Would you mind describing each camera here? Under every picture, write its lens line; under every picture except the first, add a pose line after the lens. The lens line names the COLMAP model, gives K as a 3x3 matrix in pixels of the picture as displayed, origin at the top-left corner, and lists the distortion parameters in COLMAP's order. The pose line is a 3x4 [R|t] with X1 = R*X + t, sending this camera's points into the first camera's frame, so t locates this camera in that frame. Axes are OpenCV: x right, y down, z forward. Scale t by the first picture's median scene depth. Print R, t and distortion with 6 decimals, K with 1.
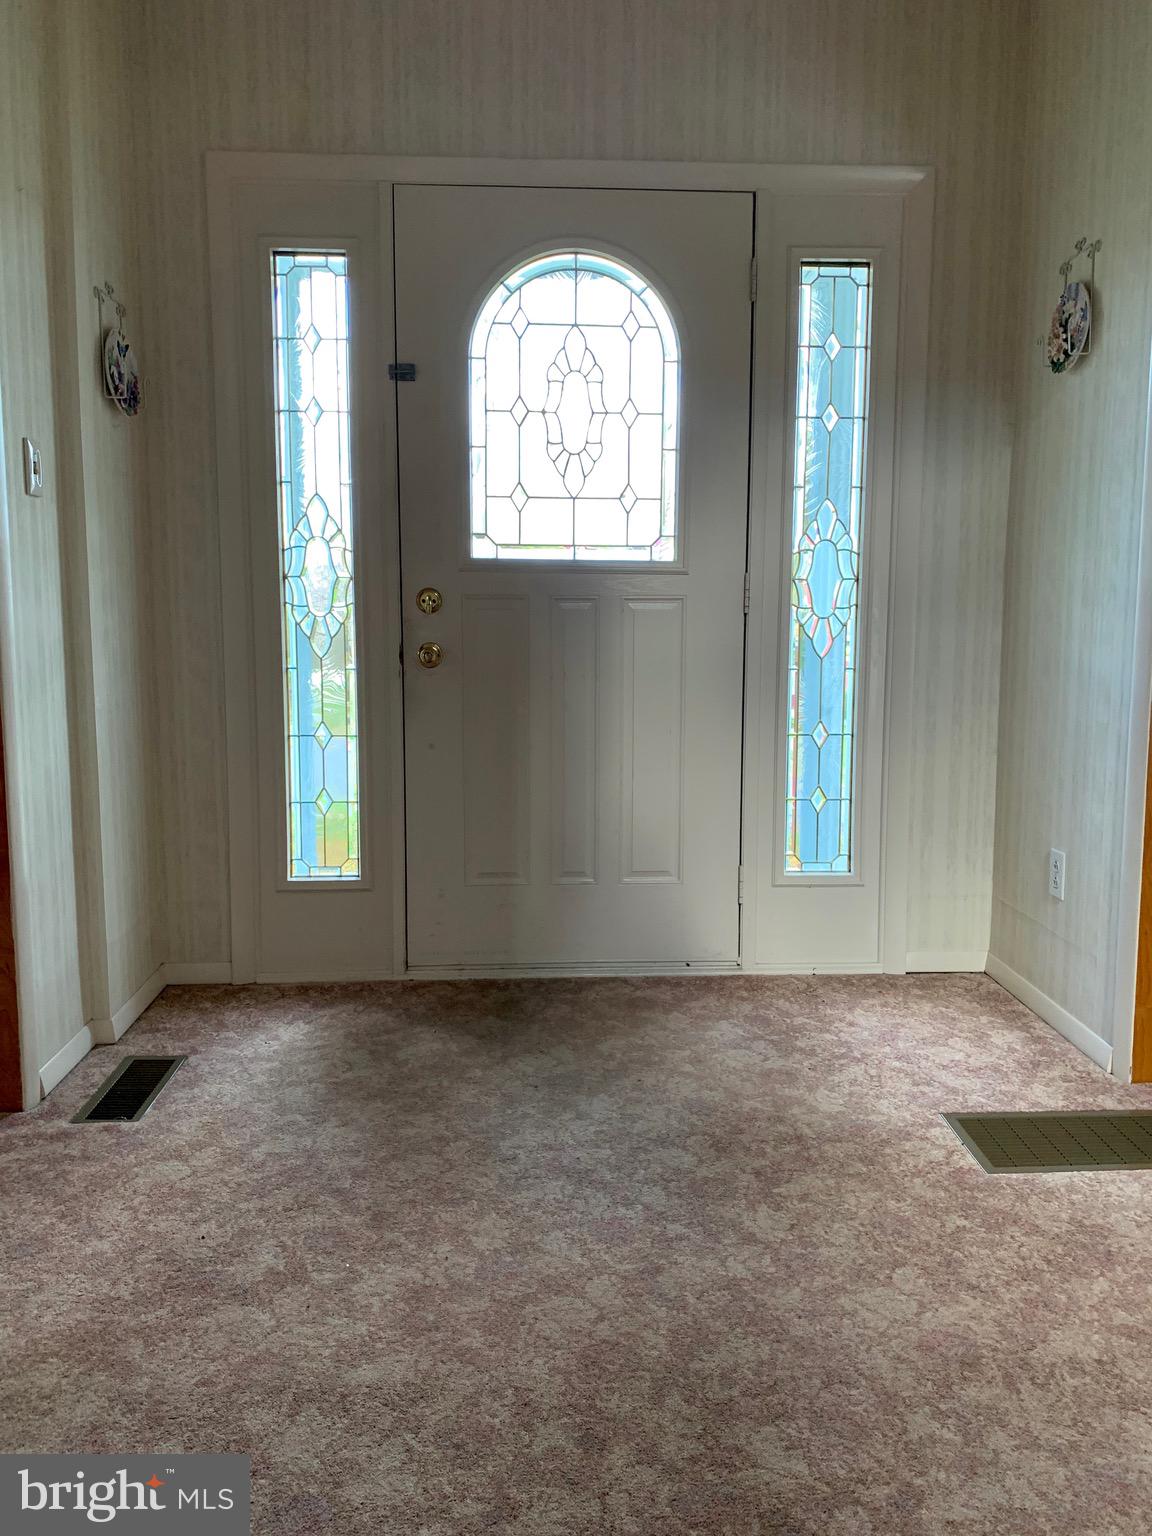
lens RADIAL K [[1169.3, 0, 582.6], [0, 1169.3, 755.8], [0, 0, 1]] dist [0.020037, -0.016264]
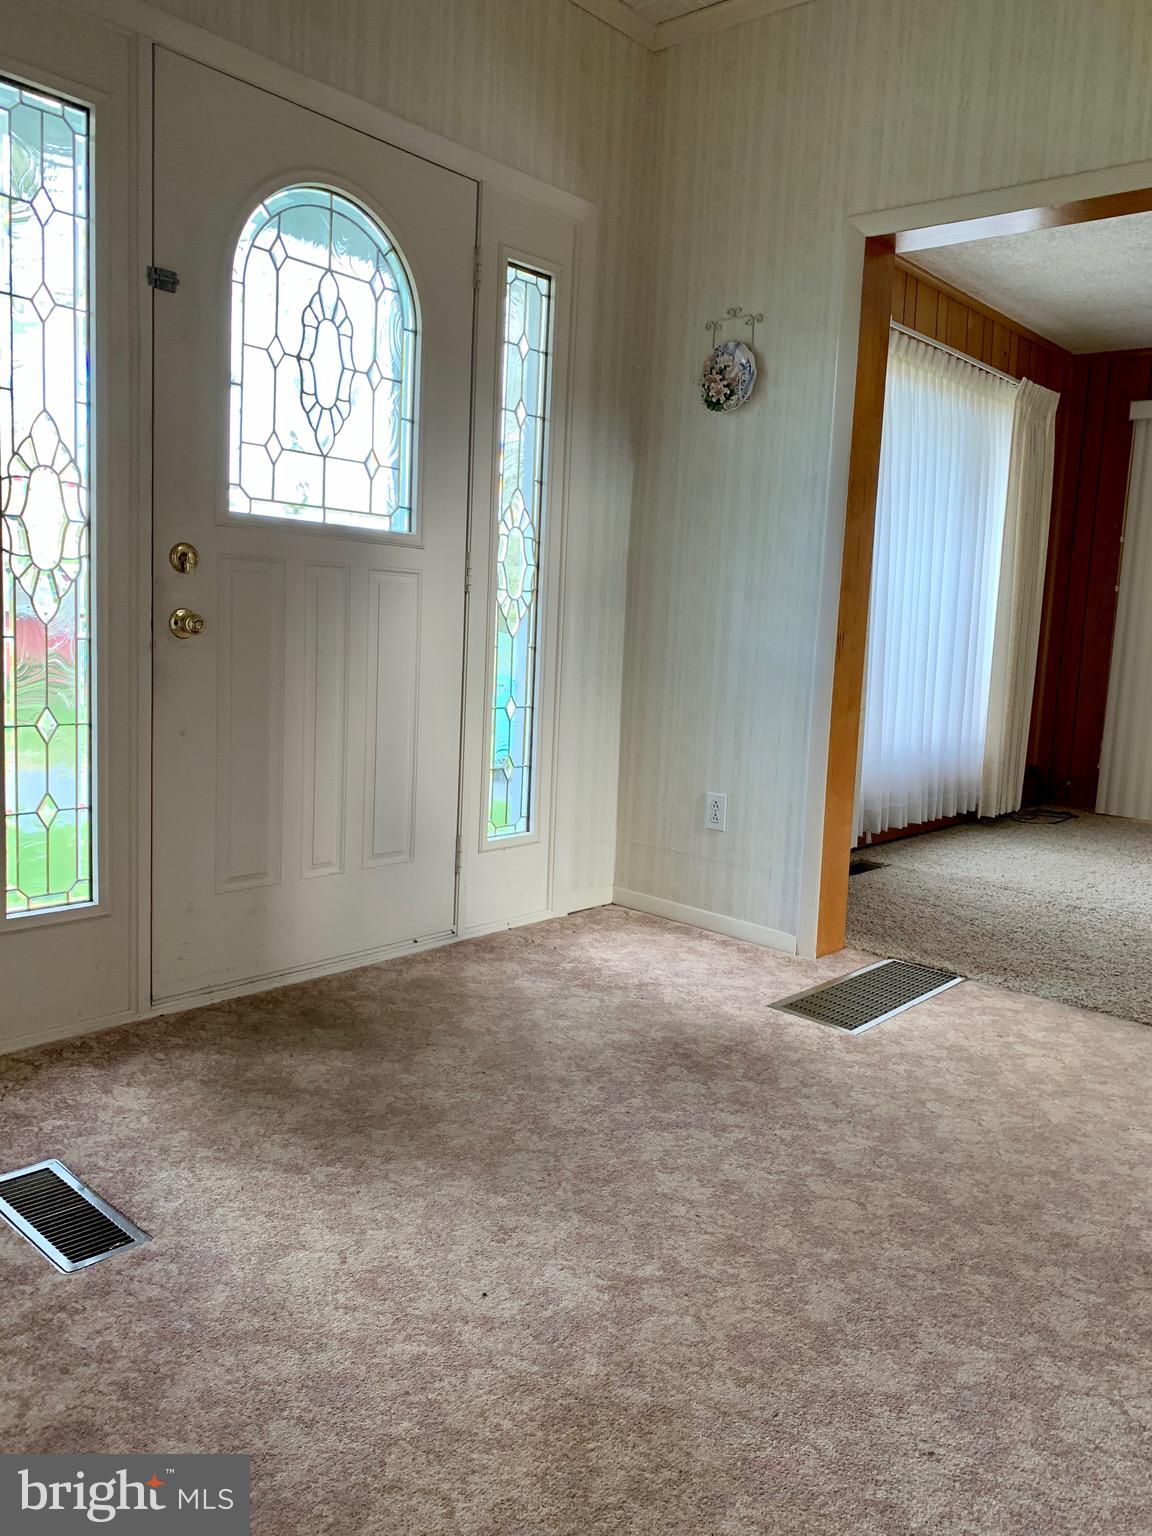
lens RADIAL K [[1169.3, 0, 582.6], [0, 1169.3, 755.8], [0, 0, 1]] dist [0.020037, -0.016264]
pose [[0.696141, -0.057296, 0.715615, -0.581143], [0.039568, 0.998357, 0.041443, -0.016400], [-0.716814, -0.000535, 0.697264, 0.224137]]
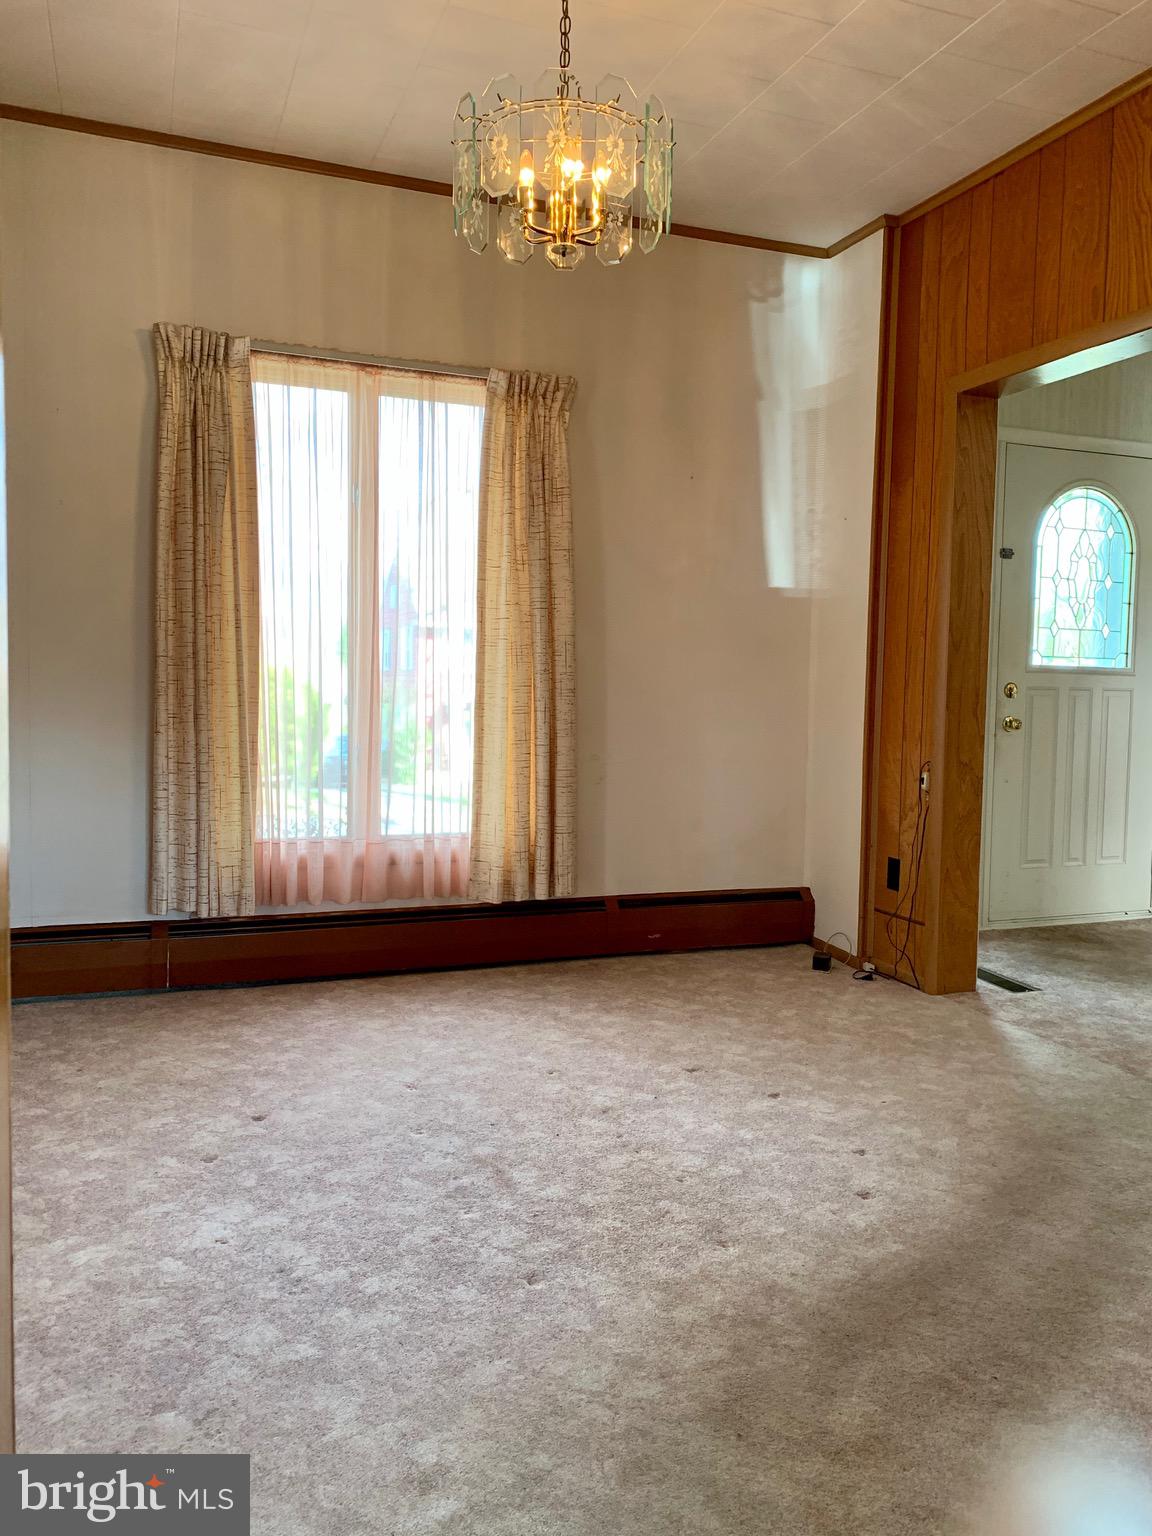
lens RADIAL K [[1175.0, 0, 590.8], [0, 1175.0, 757.5], [0, 0, 1]] dist [0.019795, -0.016133]
pose [[0.949048, -0.006575, 0.315062, -1.287466], [0.023624, 0.998453, -0.050327, 0.030728], [-0.314243, 0.055206, 0.947736, -0.388946]]
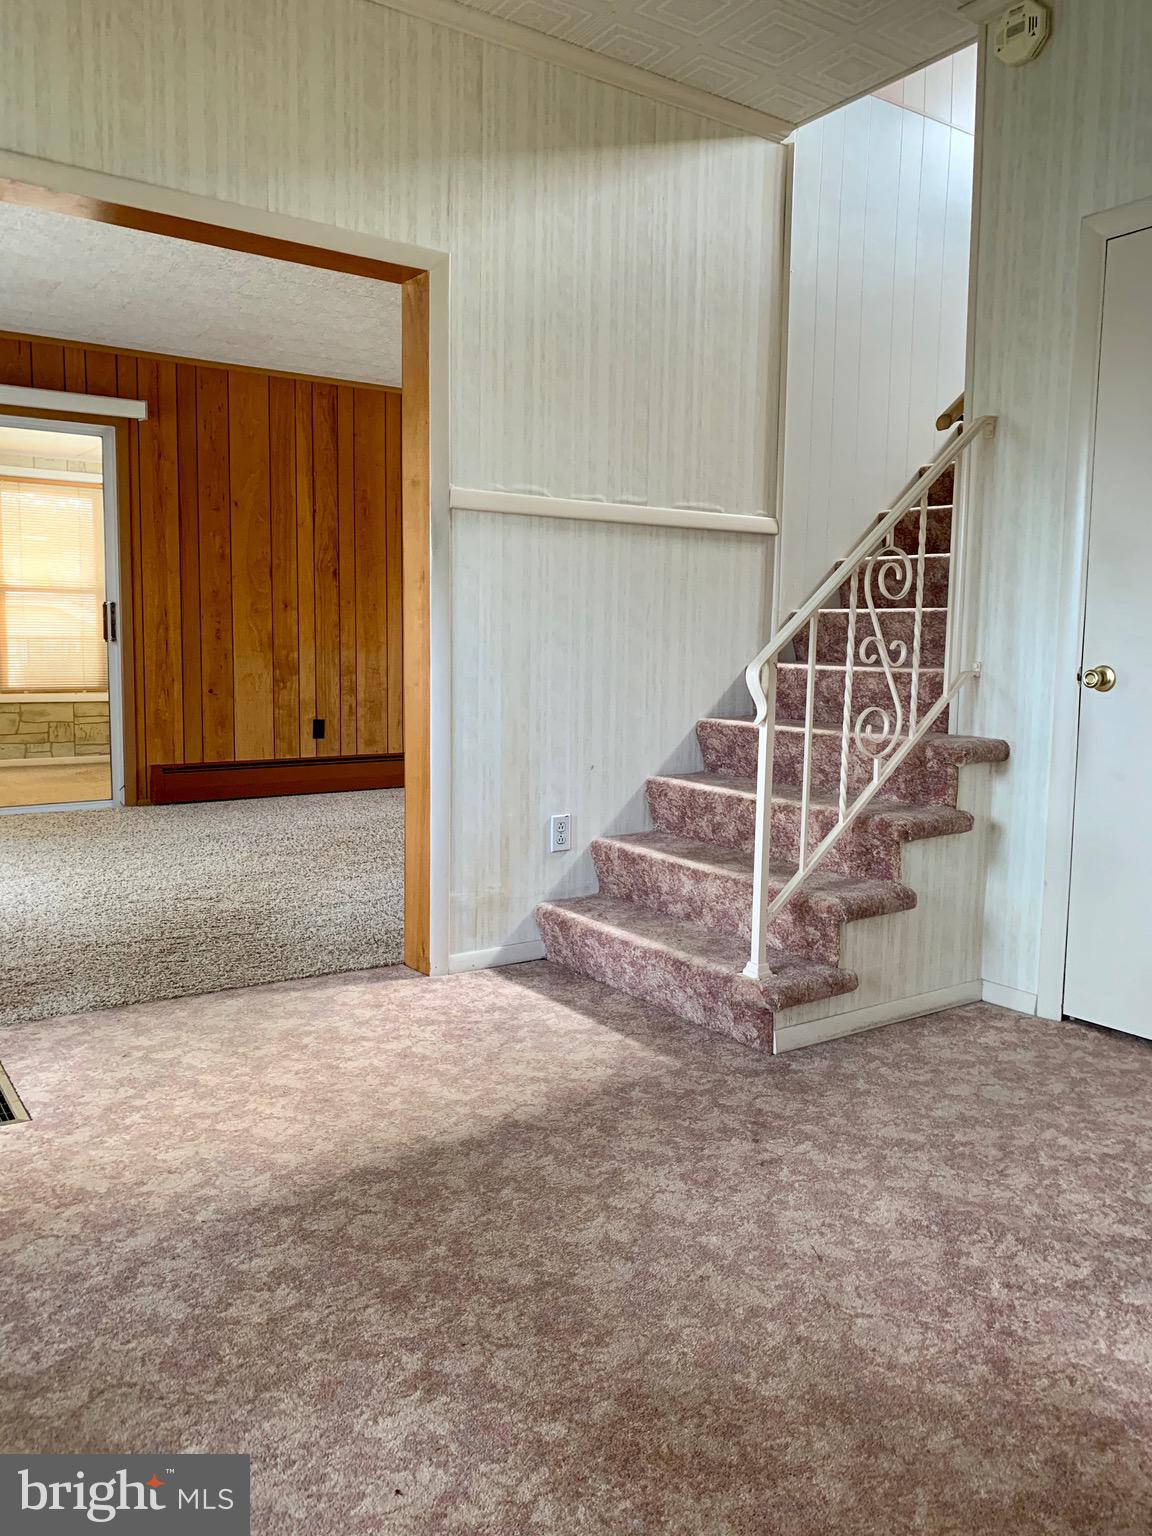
lens RADIAL K [[1169.3, 0, 582.6], [0, 1169.3, 755.8], [0, 0, 1]] dist [0.020037, -0.016264]
pose [[-0.537984, -0.099106, 0.837109, -0.629372], [0.080658, 0.982456, 0.168150, -0.100259], [-0.839087, 0.157981, -0.520552, 0.803696]]
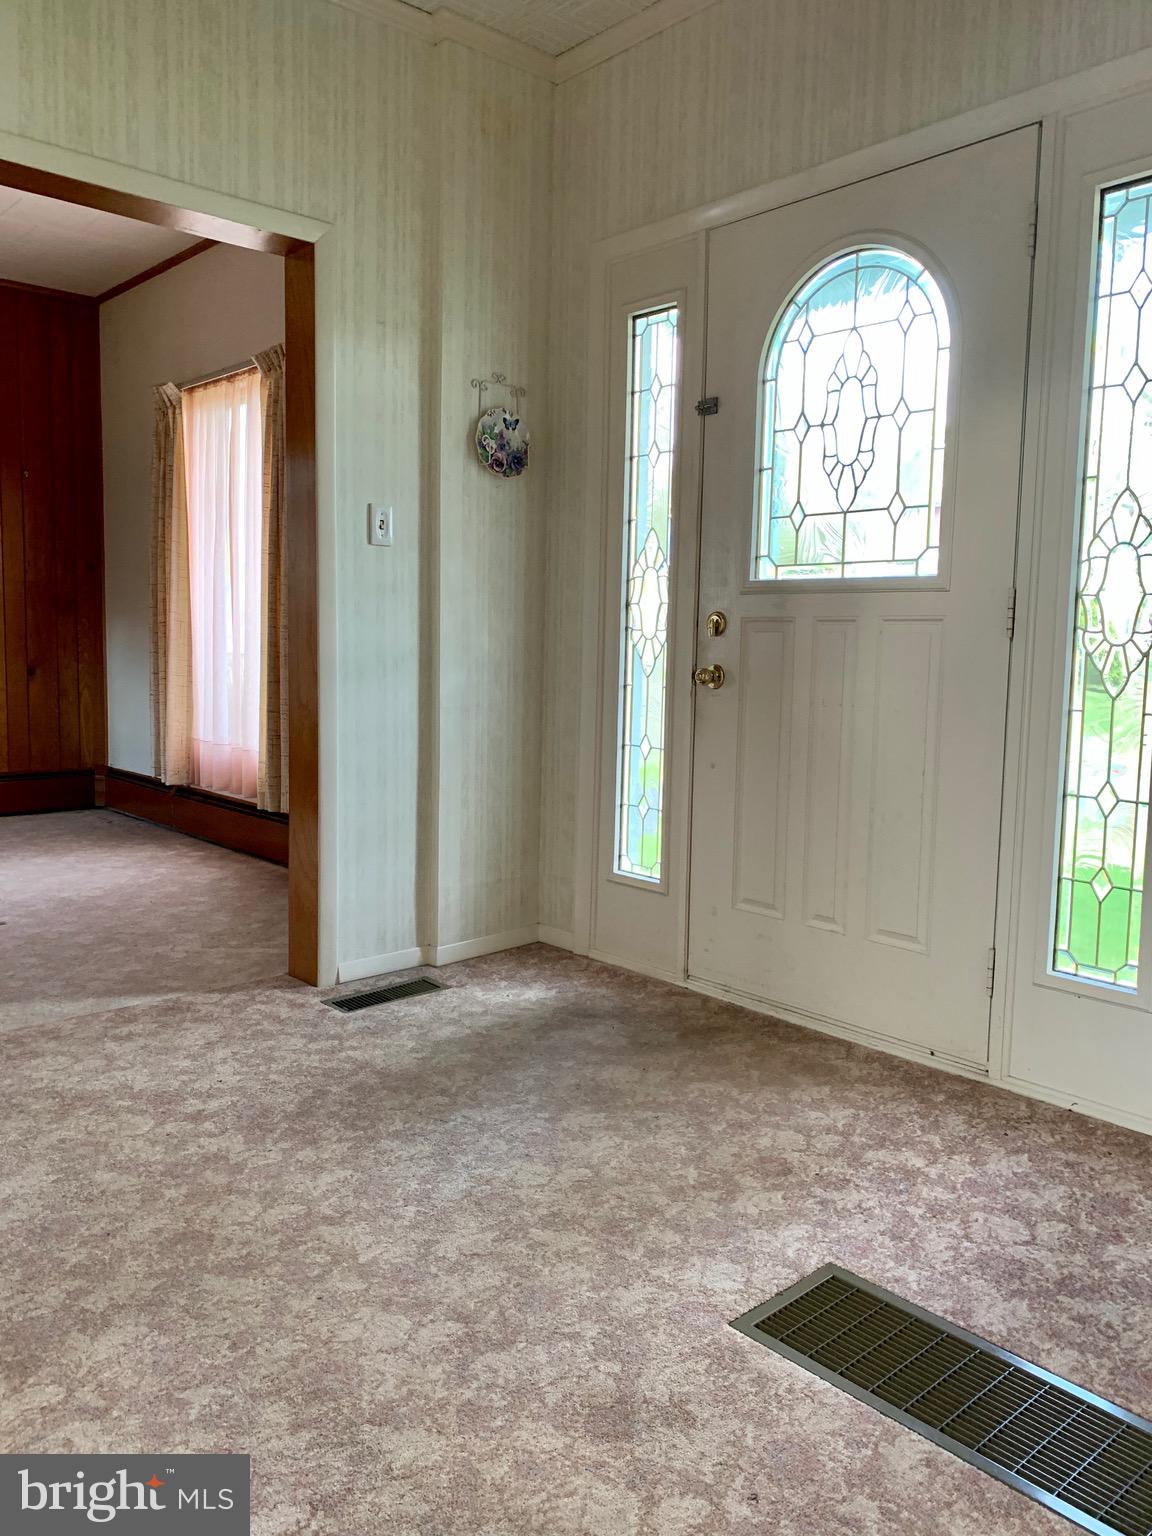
lens RADIAL K [[1169.3, 0, 582.6], [0, 1169.3, 755.8], [0, 0, 1]] dist [0.020037, -0.016264]
pose [[0.629793, 0.086335, -0.771950, 0.639151], [-0.107173, 0.993957, 0.023728, -0.030502], [0.769334, 0.067788, 0.635240, 0.281120]]
